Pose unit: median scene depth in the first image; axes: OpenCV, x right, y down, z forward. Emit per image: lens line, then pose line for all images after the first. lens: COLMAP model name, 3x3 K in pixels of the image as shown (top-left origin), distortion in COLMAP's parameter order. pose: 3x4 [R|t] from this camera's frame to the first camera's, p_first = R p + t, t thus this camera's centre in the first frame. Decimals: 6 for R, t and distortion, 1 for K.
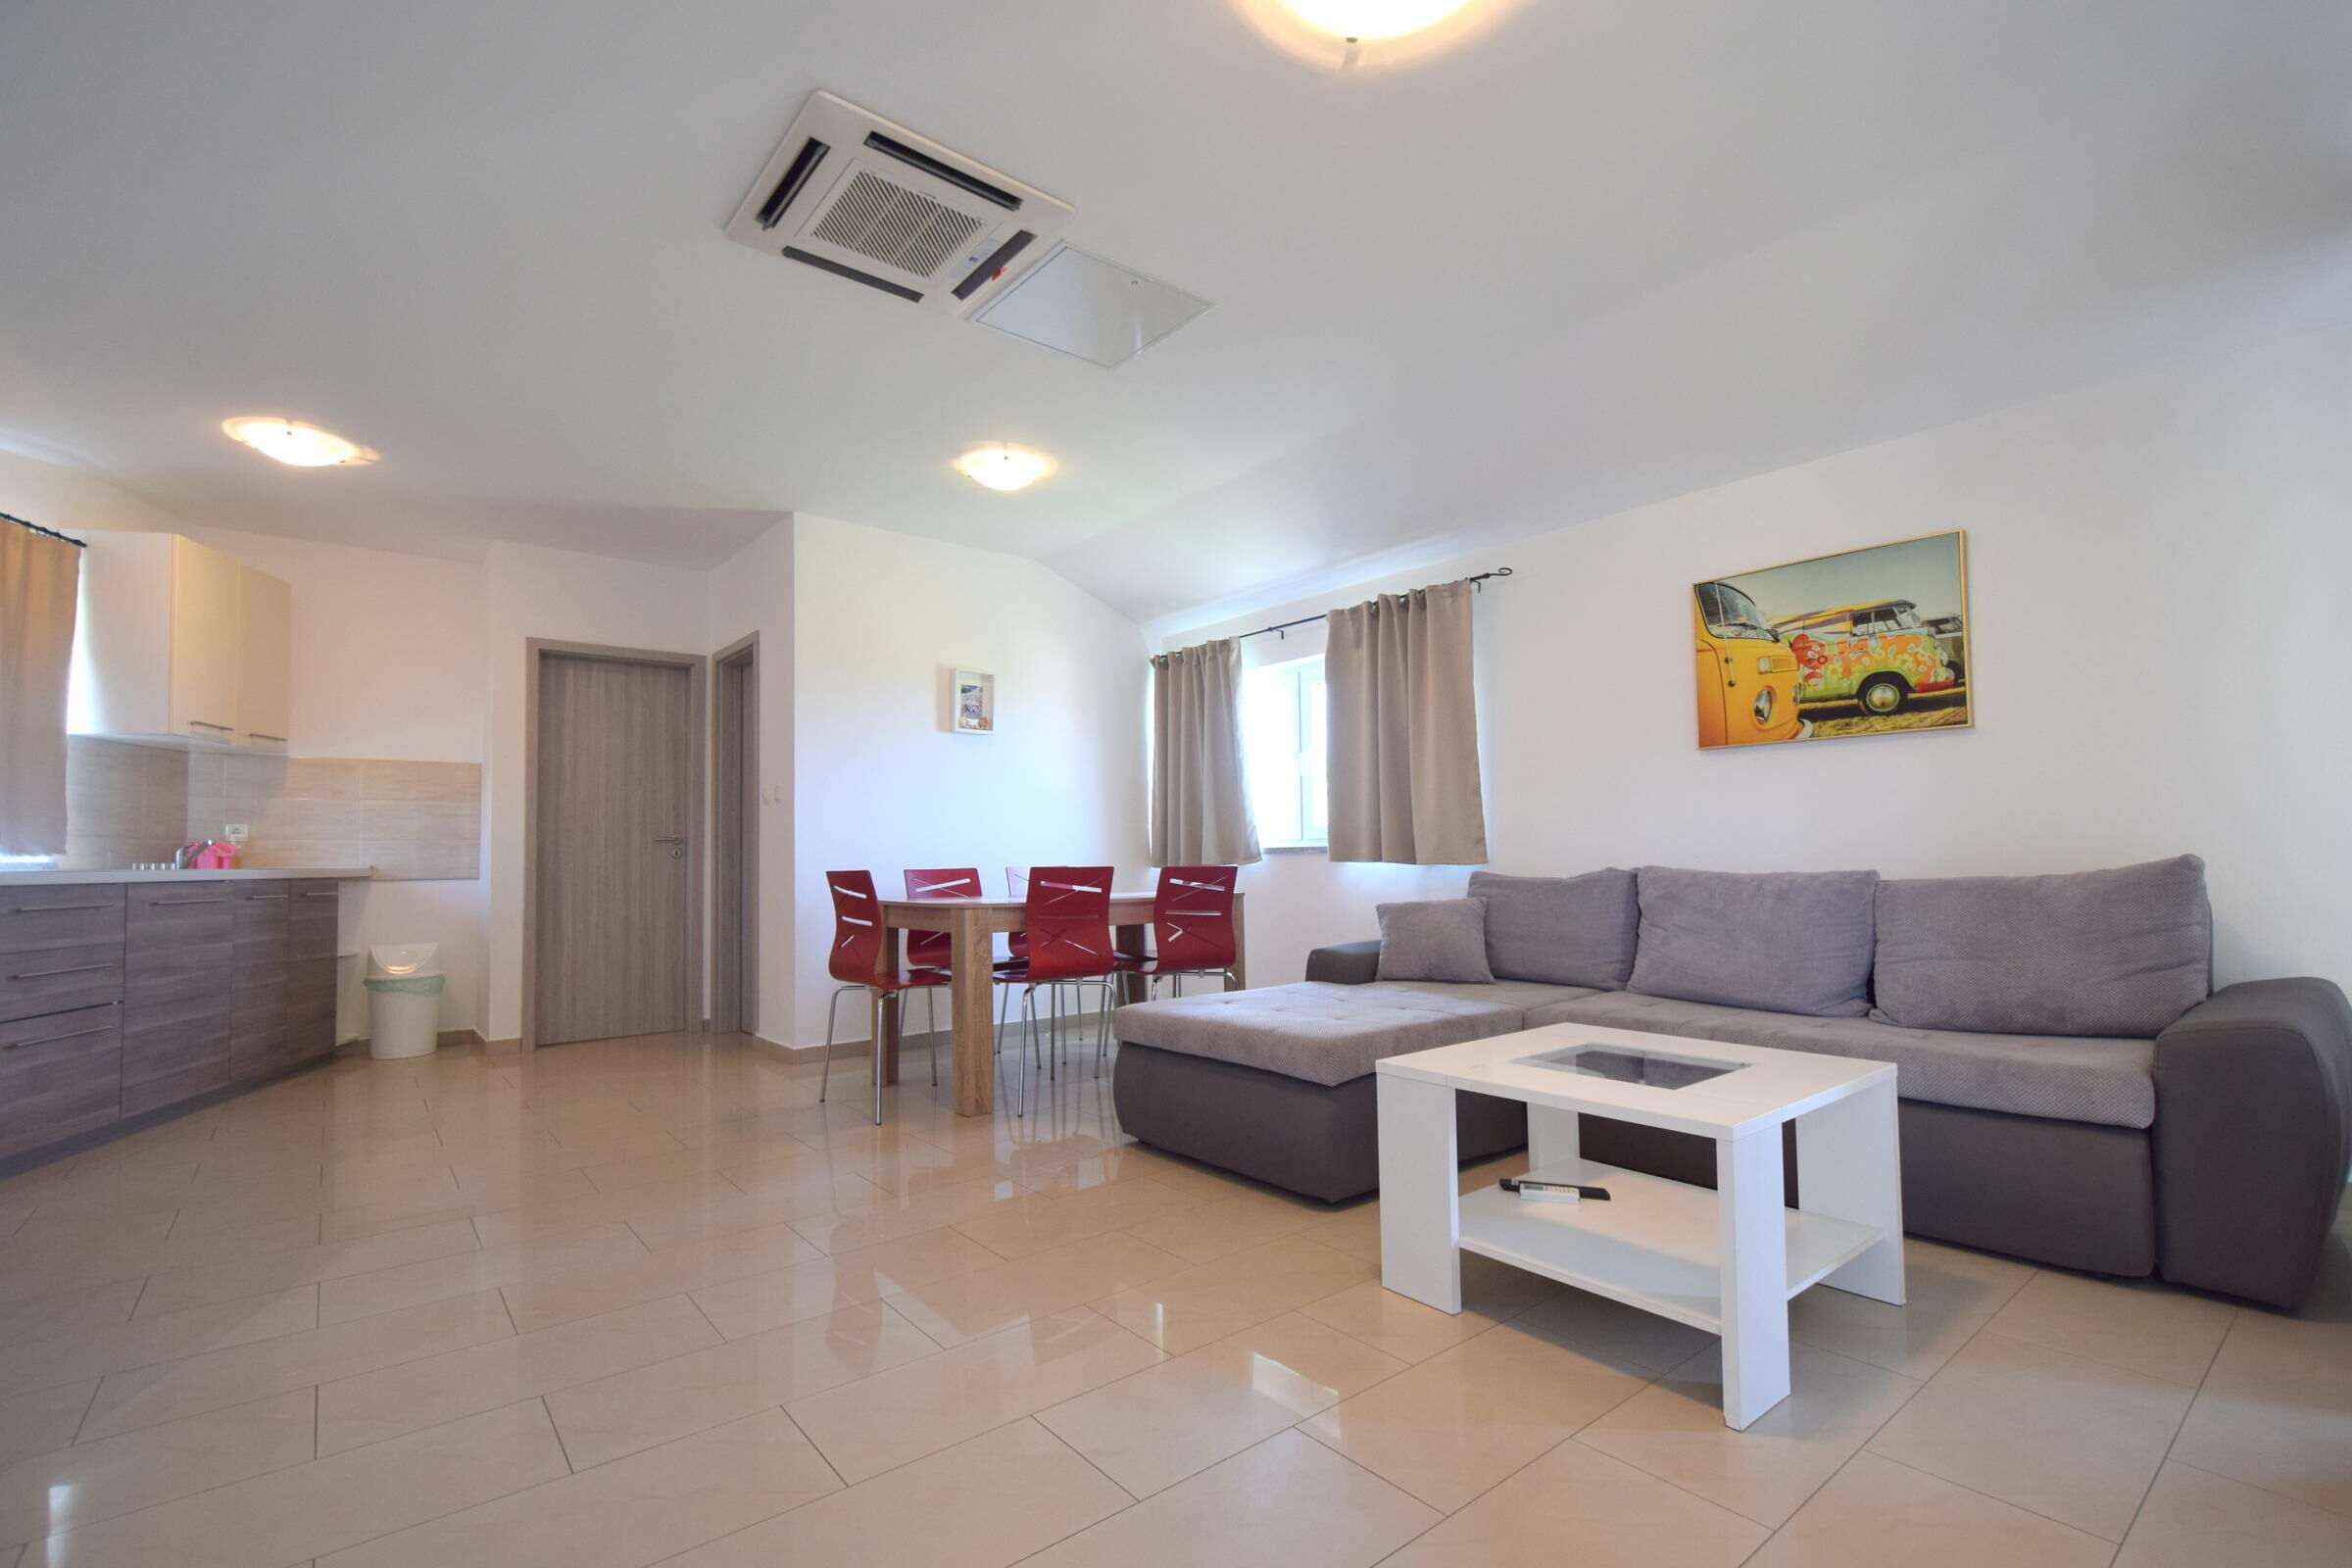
lens RADIAL K [[1048.5, 0, 1186.0], [0, 1048.5, 821.9], [0, 0, 1]] dist [0.013315, -0.011397]
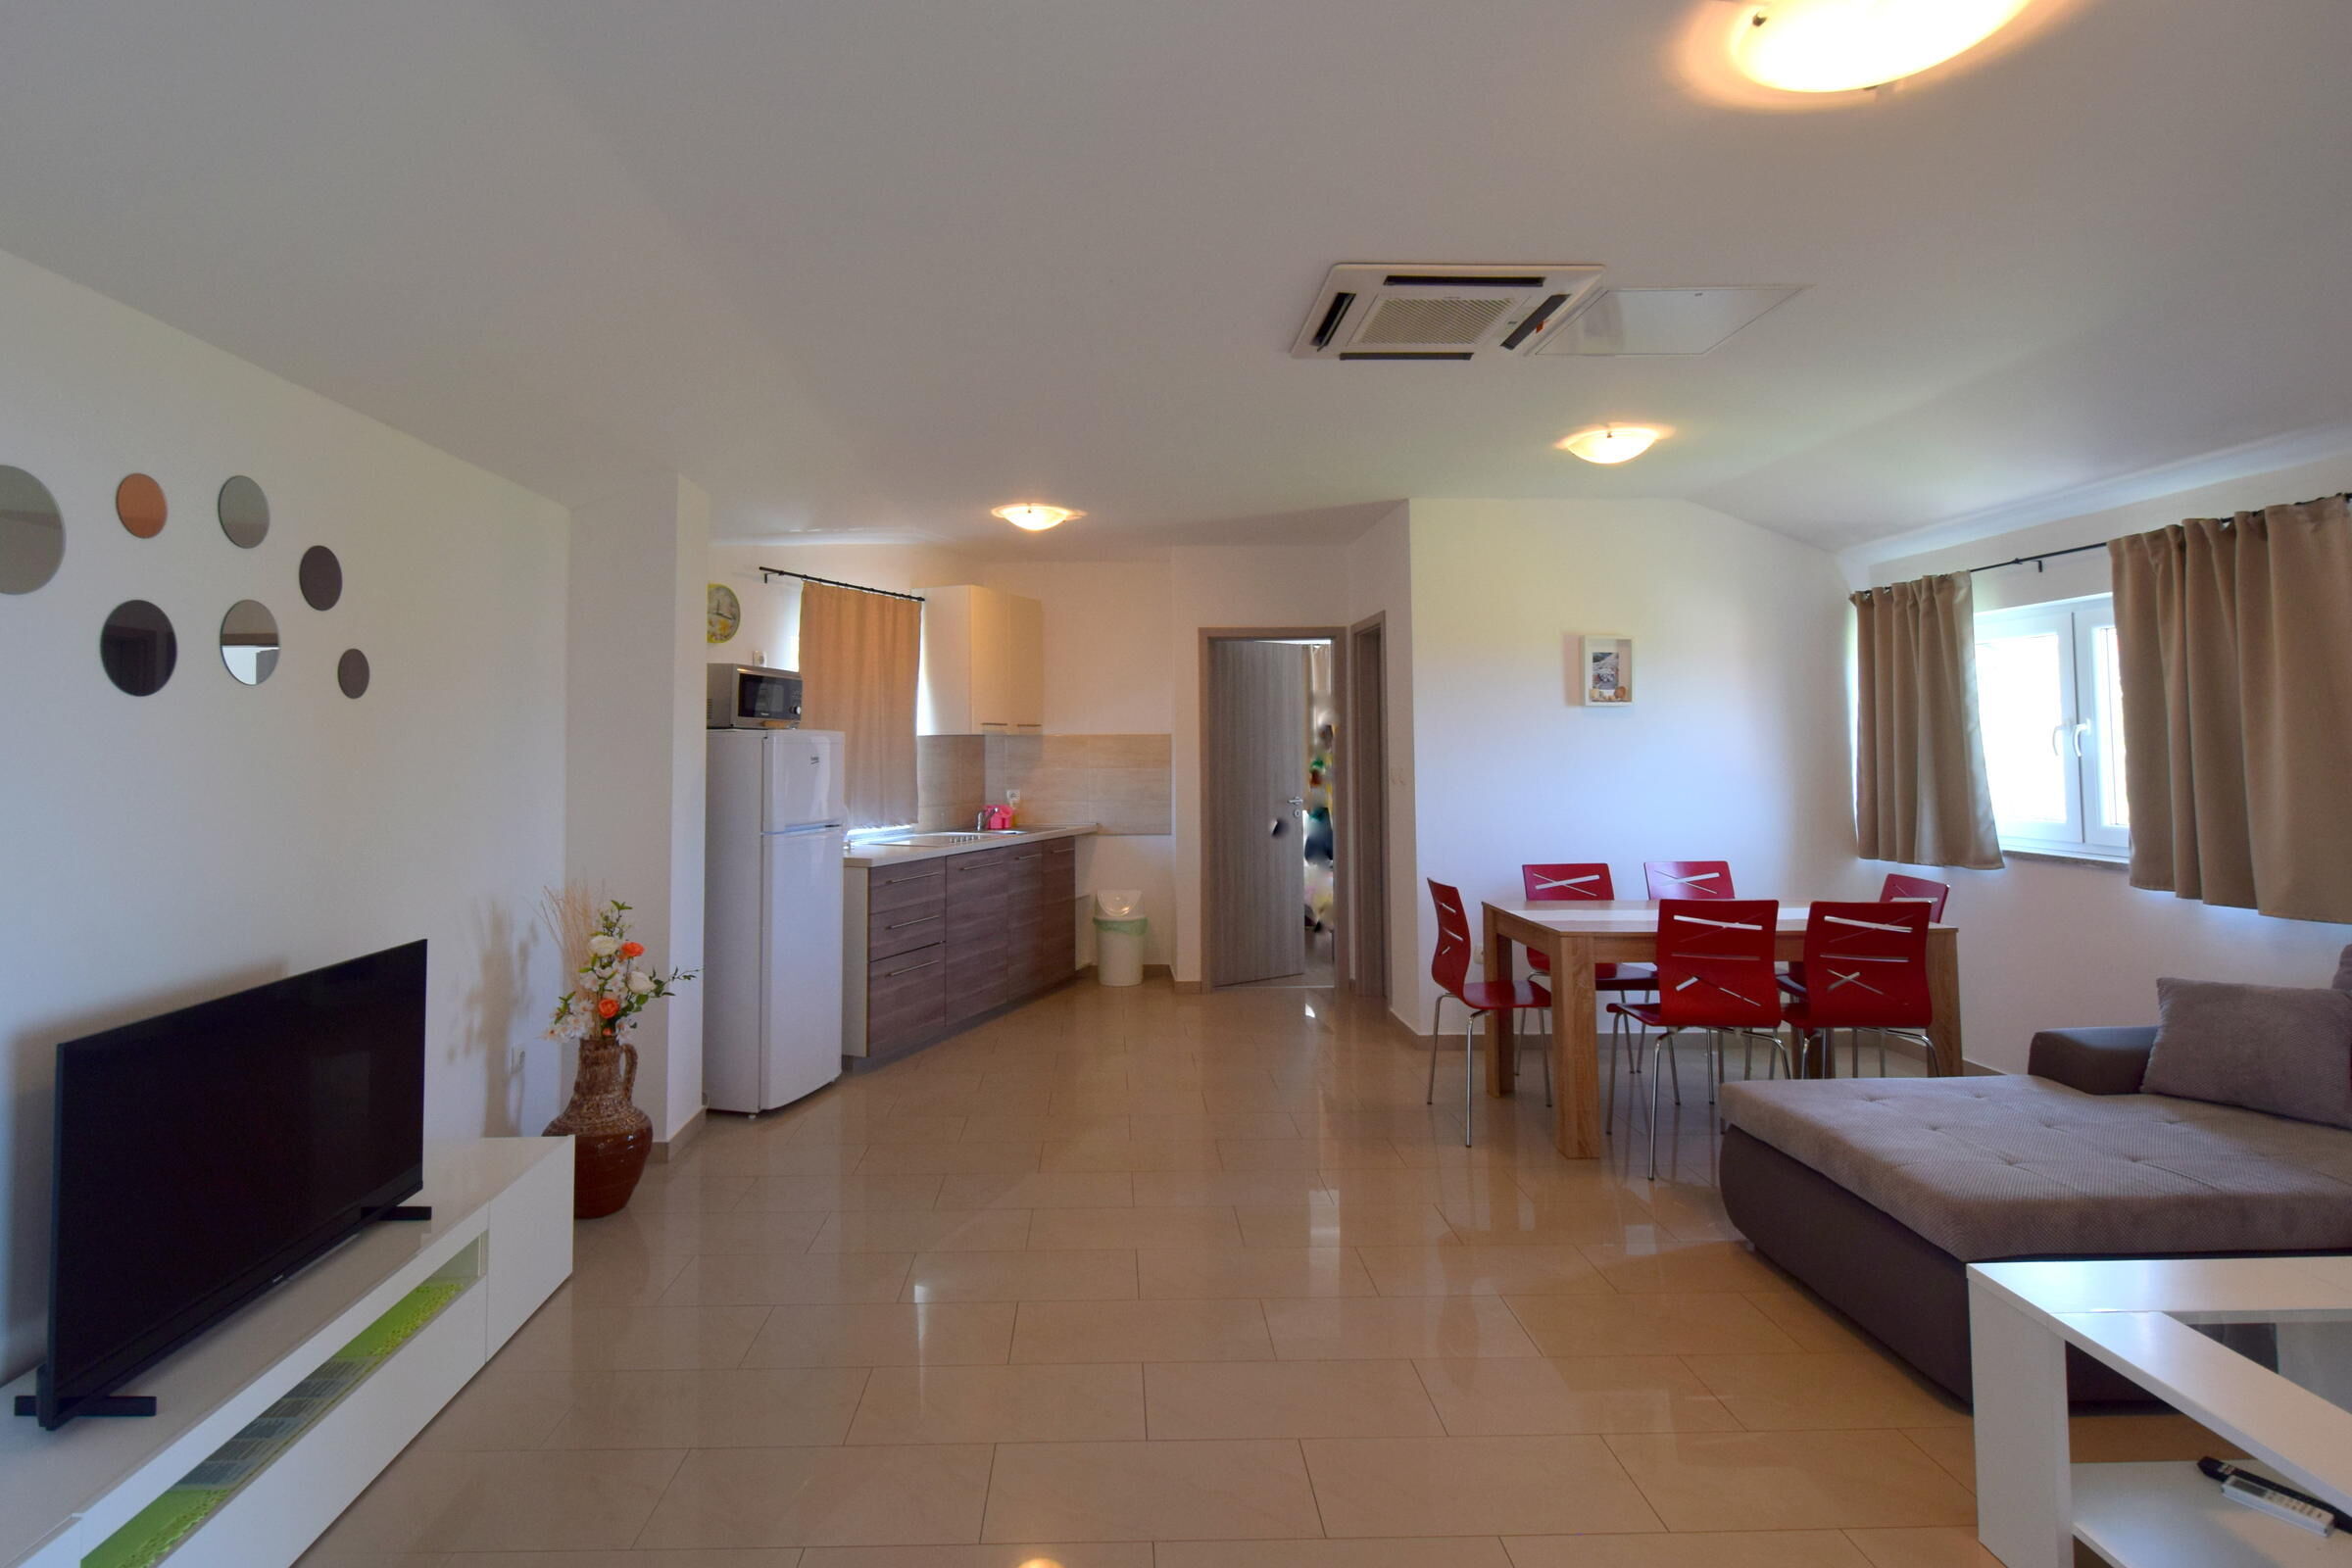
lens RADIAL K [[1190.2, 0, 1123.0], [0, 1190.2, 689.8], [0, 0, 1]] dist [0.001455, -0.001557]
pose [[0.784939, -0.021778, -0.619191, 0.144697], [0.017933, 0.999762, -0.012430, -0.129872], [0.619314, -0.001347, 0.785142, -0.084293]]
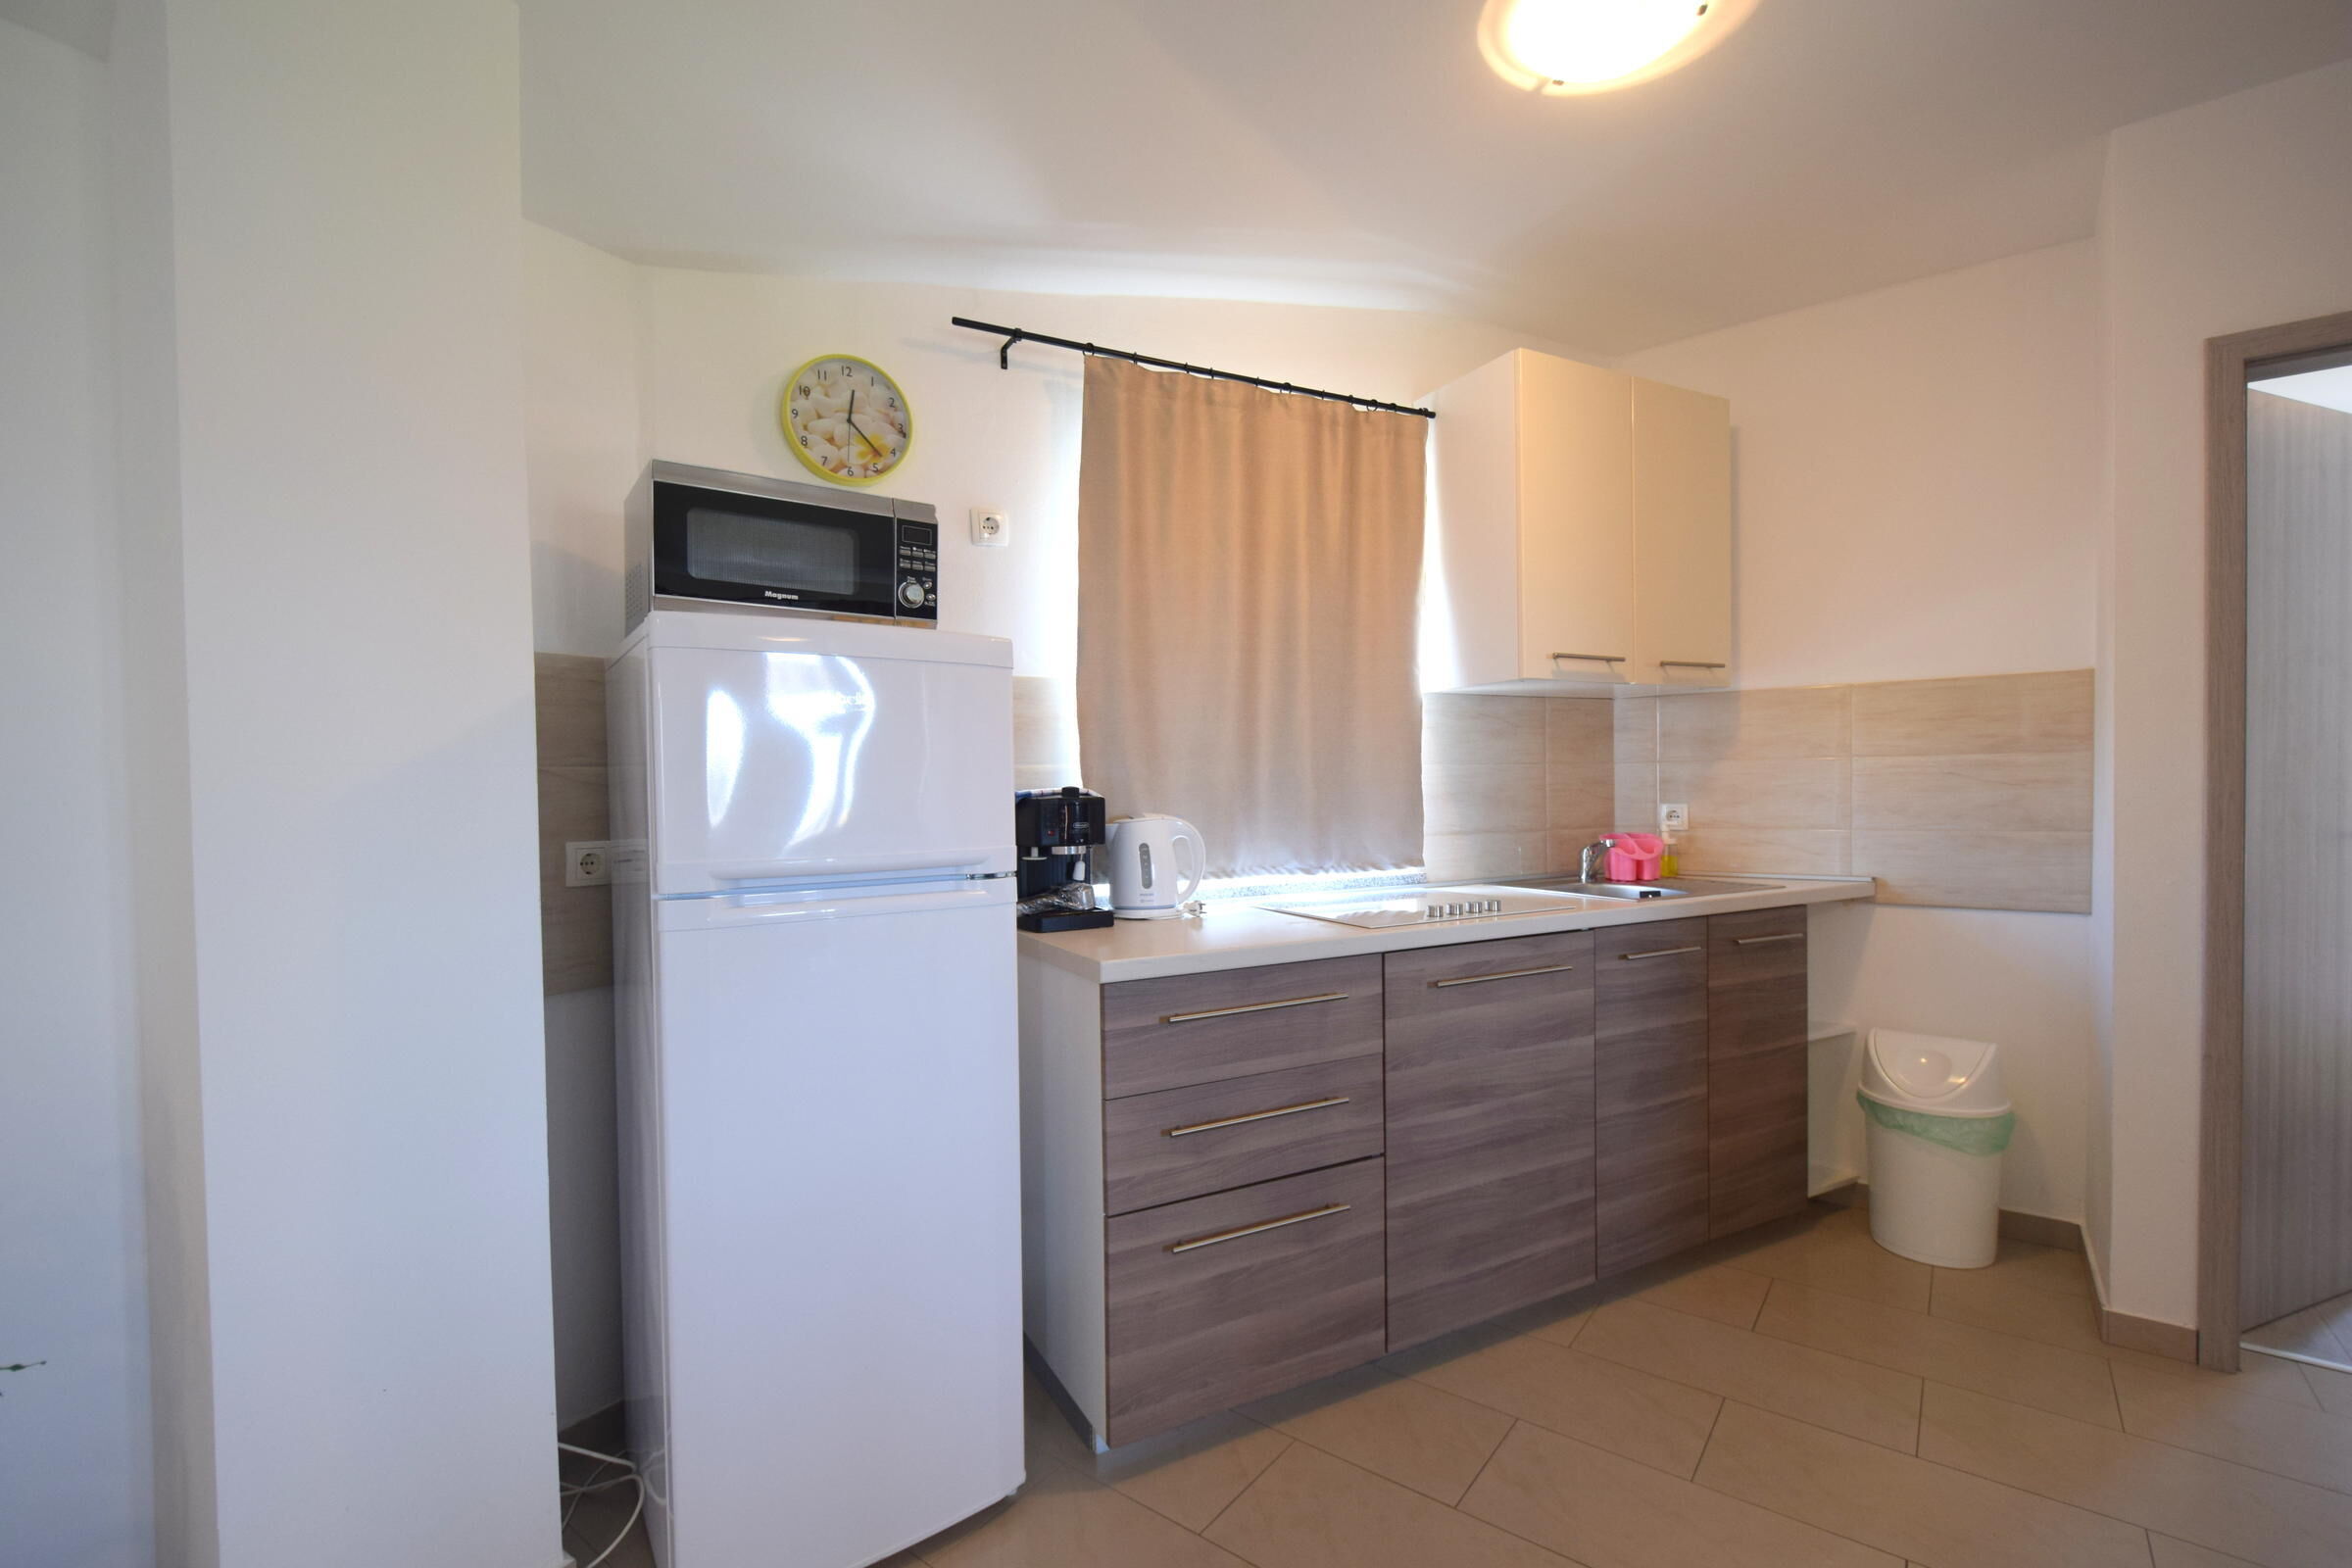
lens RADIAL K [[1025.6, 0, 1181.8], [0, 1025.6, 811.3], [0, 0, 1]] dist [0.012189, -0.010771]
pose [[0.230745, 0.032094, -0.972485, -0.463686], [0.048346, 0.997843, 0.044402, -0.046518], [0.971813, -0.057261, 0.228695, 0.728501]]
